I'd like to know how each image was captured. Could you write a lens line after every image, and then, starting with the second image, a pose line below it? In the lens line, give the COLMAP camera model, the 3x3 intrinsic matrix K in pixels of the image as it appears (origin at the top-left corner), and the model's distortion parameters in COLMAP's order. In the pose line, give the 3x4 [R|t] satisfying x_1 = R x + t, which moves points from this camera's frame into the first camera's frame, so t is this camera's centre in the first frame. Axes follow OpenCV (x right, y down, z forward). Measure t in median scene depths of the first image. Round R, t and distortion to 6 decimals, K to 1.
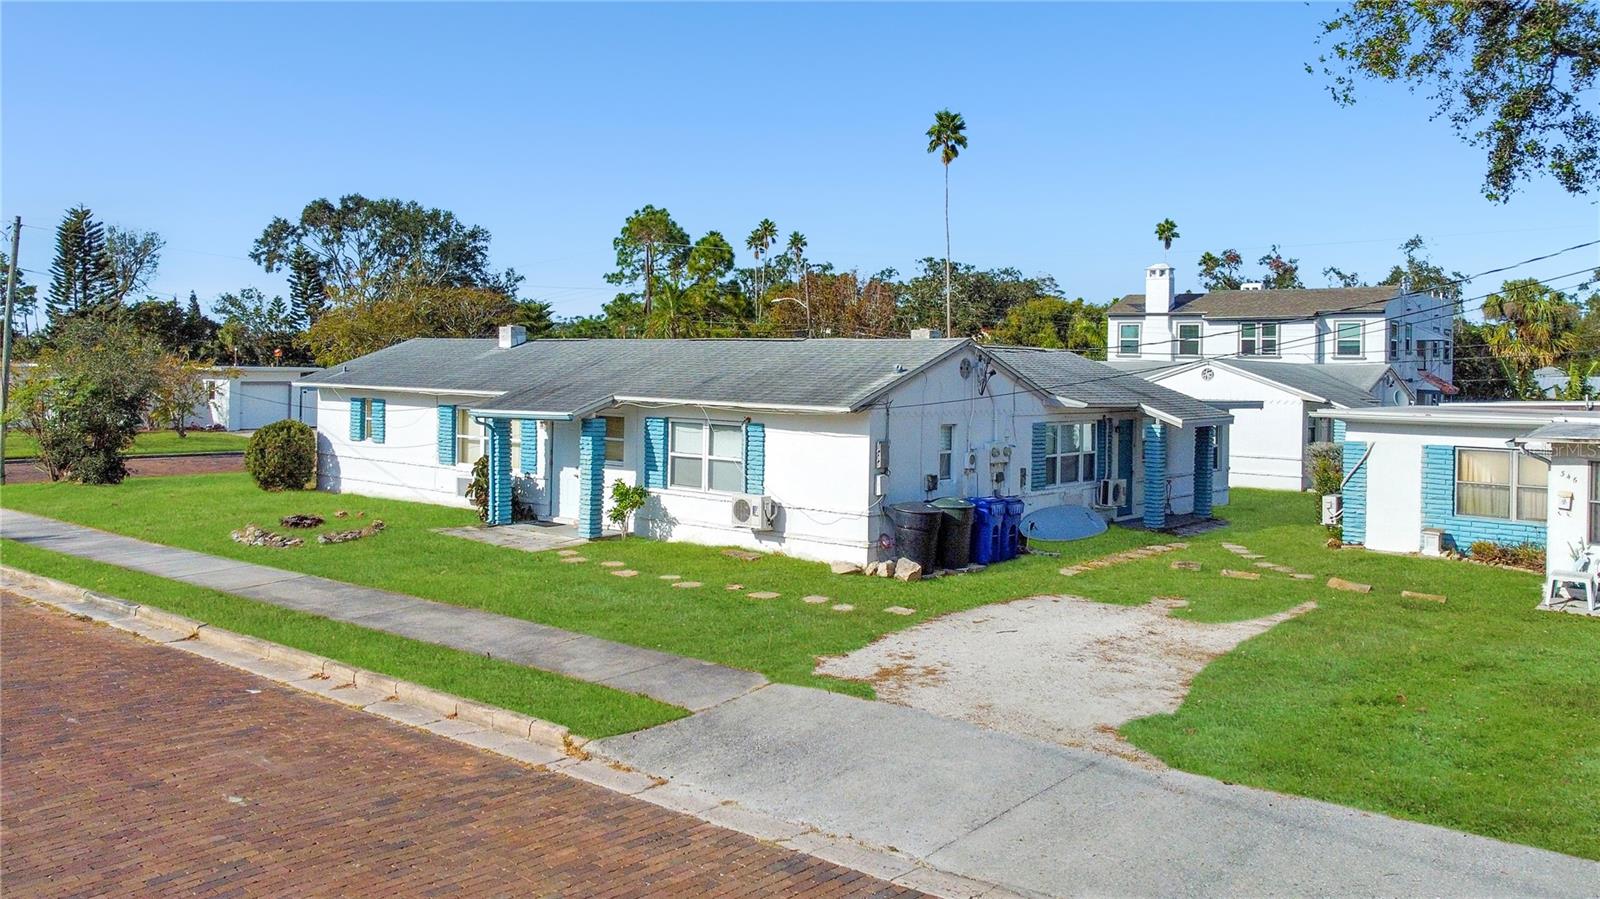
lens RADIAL K [[1214.8, 0, 814.0], [0, 1214.8, 358.2], [0, 0, 1]] dist [0.008312, -0.015125]
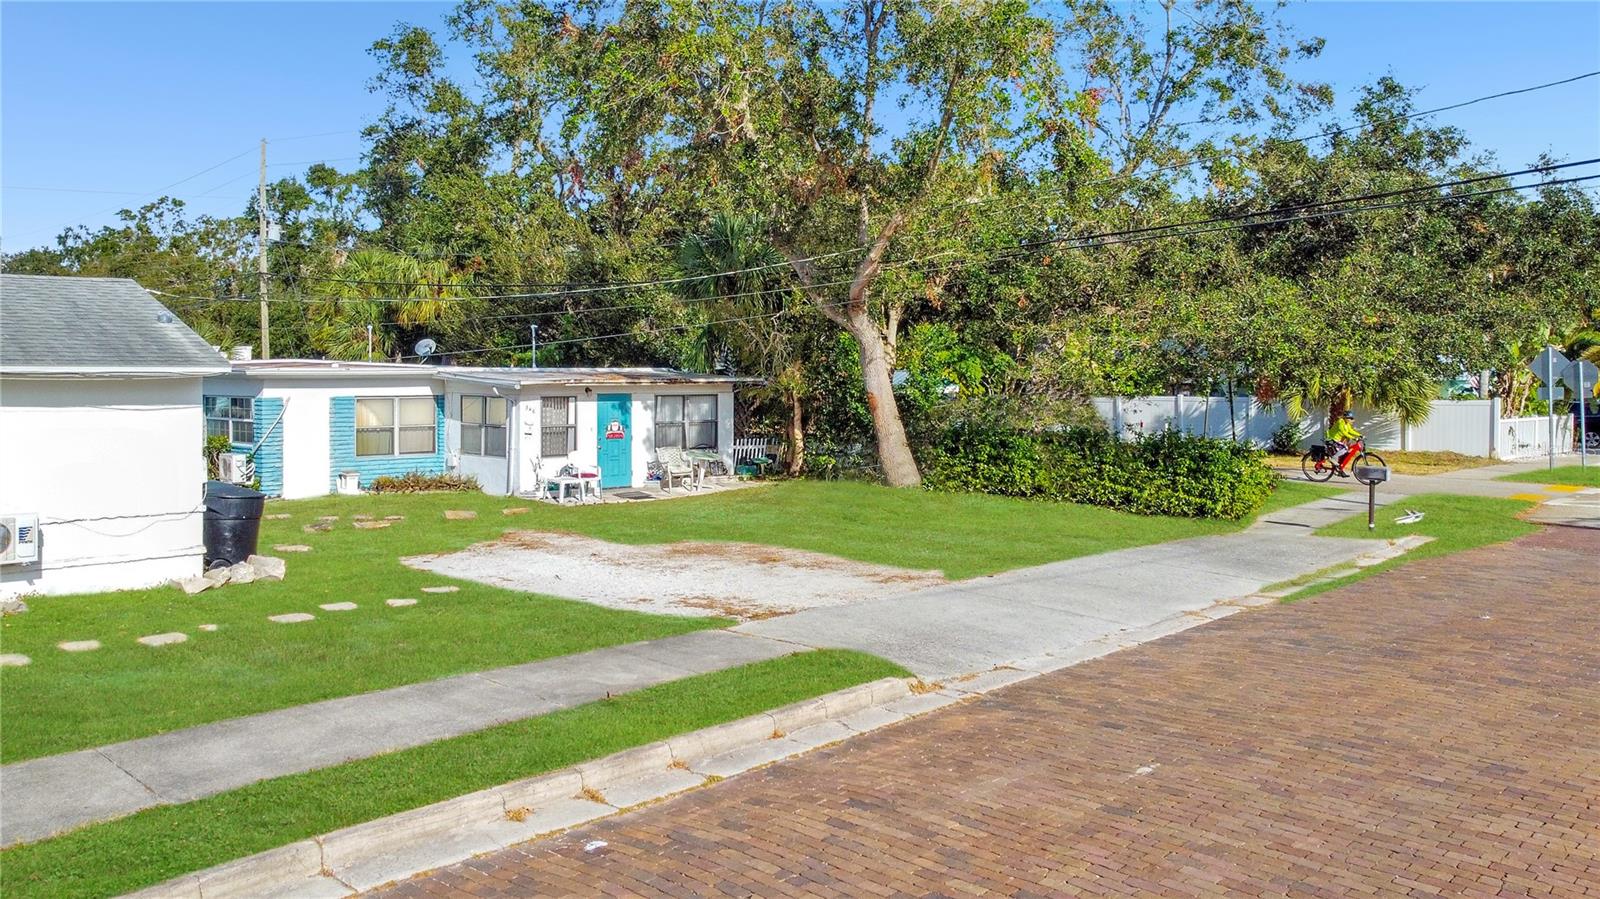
lens RADIAL K [[1243.5, 0, 809.9], [0, 1243.5, 383.7], [0, 0, 1]] dist [0.002267, 0.004034]
pose [[0.108262, -0.031028, 0.993638, -0.685293], [-0.010640, 0.999419, 0.032368, 0.023178], [-0.994065, -0.014077, 0.107869, 0.557619]]
